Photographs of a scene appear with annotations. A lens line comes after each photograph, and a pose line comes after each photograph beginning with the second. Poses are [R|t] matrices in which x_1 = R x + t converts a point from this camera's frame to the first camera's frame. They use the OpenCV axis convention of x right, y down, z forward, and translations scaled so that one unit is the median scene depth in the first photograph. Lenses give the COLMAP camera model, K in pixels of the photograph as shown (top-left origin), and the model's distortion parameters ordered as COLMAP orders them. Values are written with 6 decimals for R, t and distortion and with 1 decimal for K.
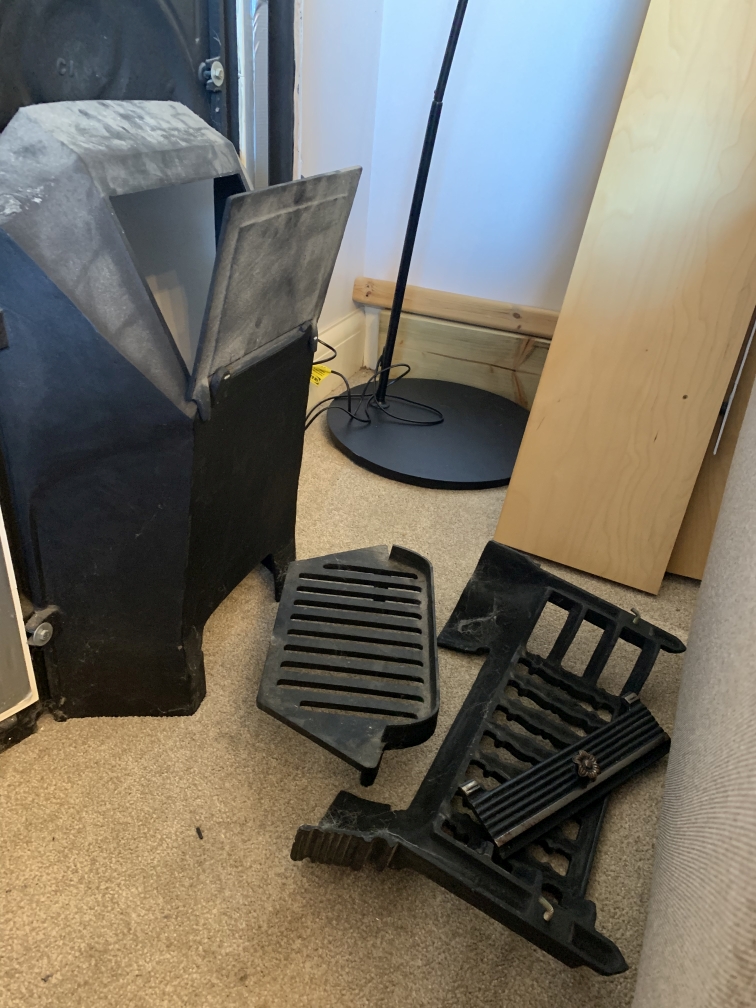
lens RADIAL K [[784.2, 0, 376.0], [0, 784.2, 496.6], [0, 0, 1]] dist [0.043012, -0.033353]
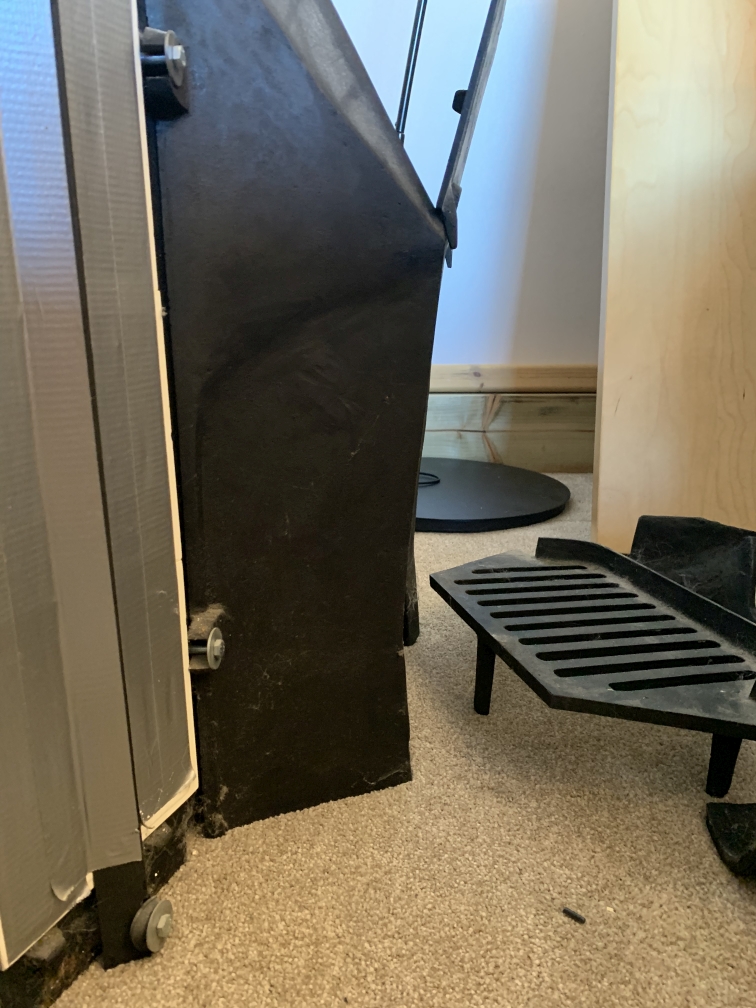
lens RADIAL K [[784.2, 0, 386.5], [0, 784.2, 497.7], [0, 0, 1]] dist [0.043012, -0.033353]
pose [[0.946901, -0.146922, 0.285993, -0.391041], [0.218818, 0.946193, -0.238406, 0.203674], [-0.235577, 0.288328, 0.928101, 0.339613]]
